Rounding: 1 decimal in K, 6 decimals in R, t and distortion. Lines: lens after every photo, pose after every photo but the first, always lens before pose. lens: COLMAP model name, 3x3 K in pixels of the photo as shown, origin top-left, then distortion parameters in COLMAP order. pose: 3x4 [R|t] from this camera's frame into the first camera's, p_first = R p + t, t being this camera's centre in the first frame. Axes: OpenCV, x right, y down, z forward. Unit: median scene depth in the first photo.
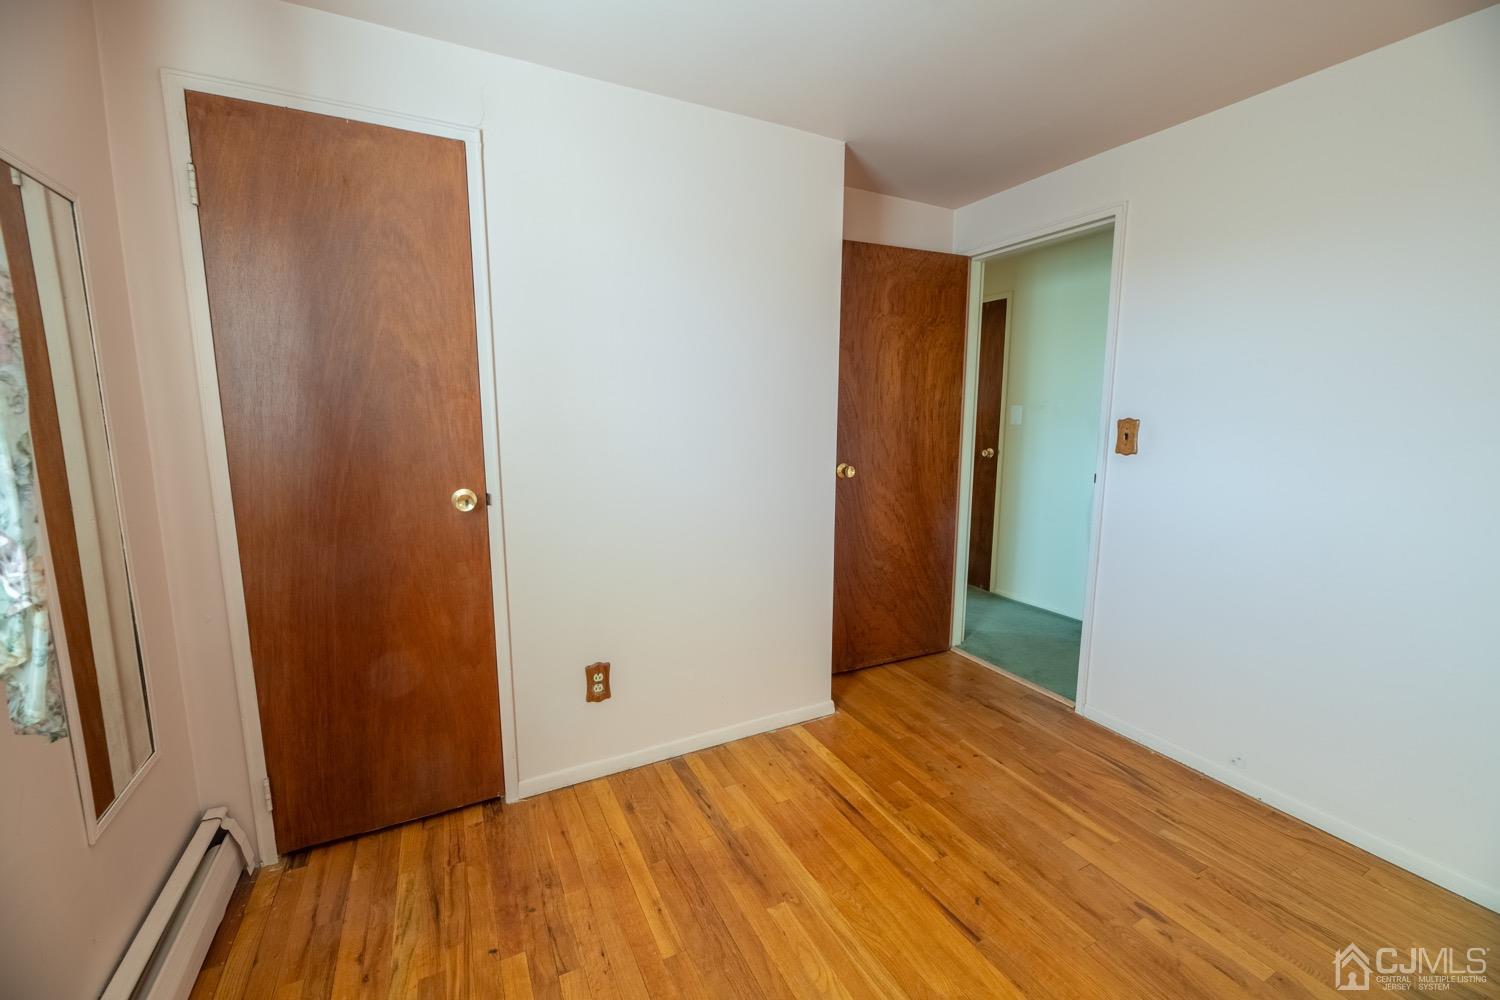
lens RADIAL K [[605.7, 0, 747.2], [0, 605.7, 491.8], [0, 0, 1]] dist [-0.003734, -0.001402]
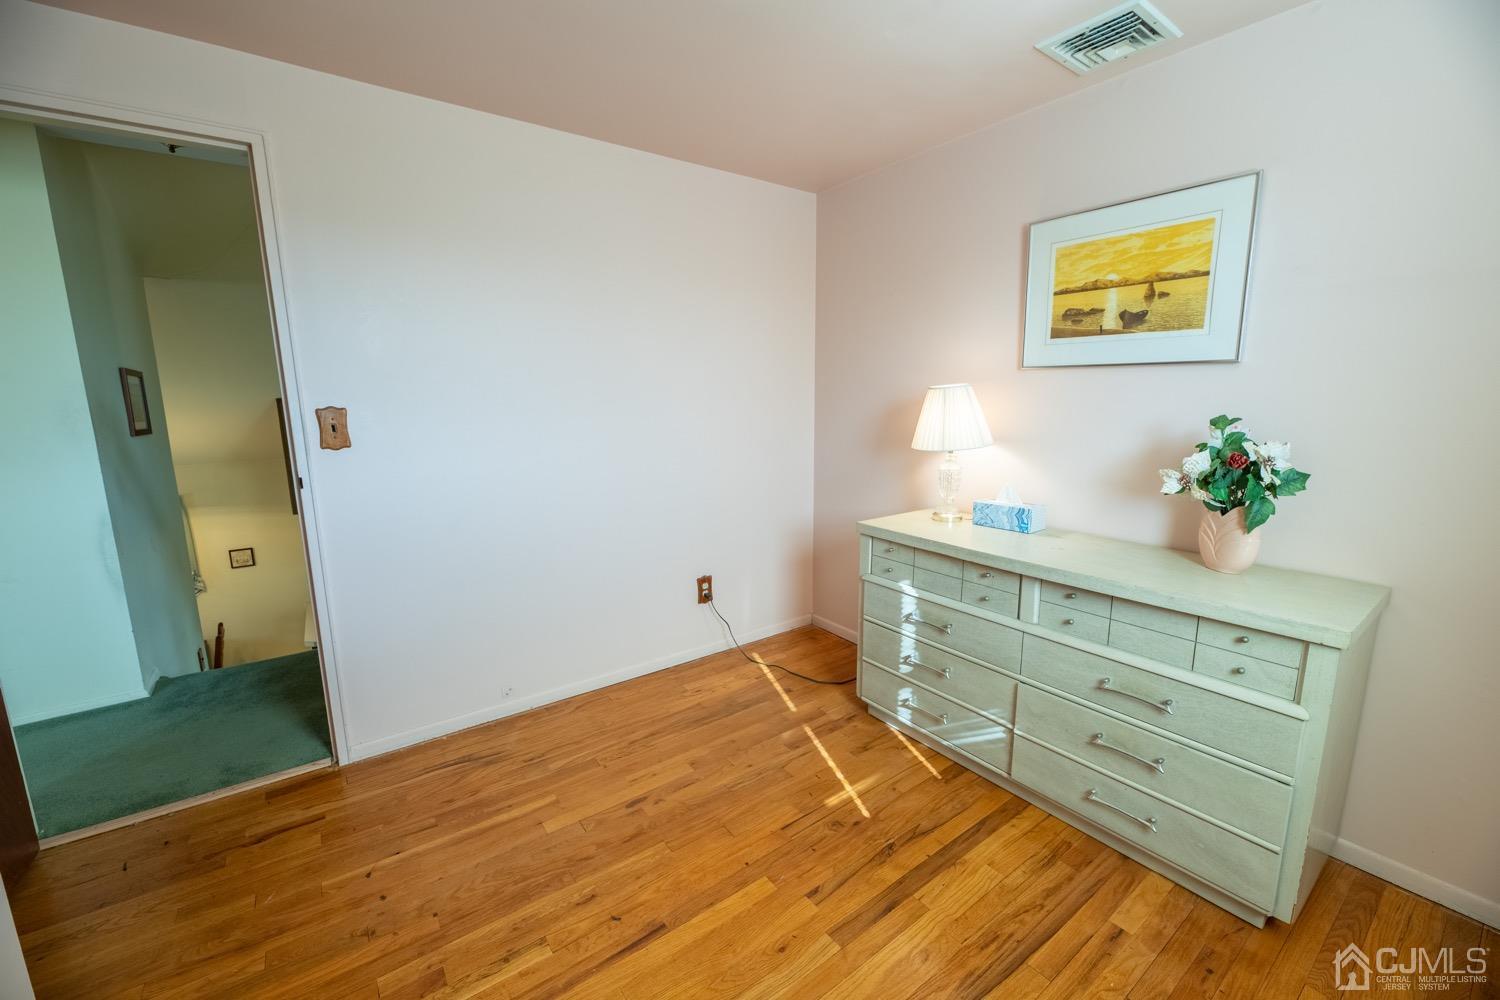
lens RADIAL K [[605.7, 0, 750.6], [0, 605.7, 505.8], [0, 0, 1]] dist [-0.003734, -0.001402]
pose [[-0.155904, -0.184632, 0.970363, -0.352826], [0.141911, 0.967998, 0.206982, -0.088973], [-0.977525, 0.169975, -0.124713, 0.627984]]
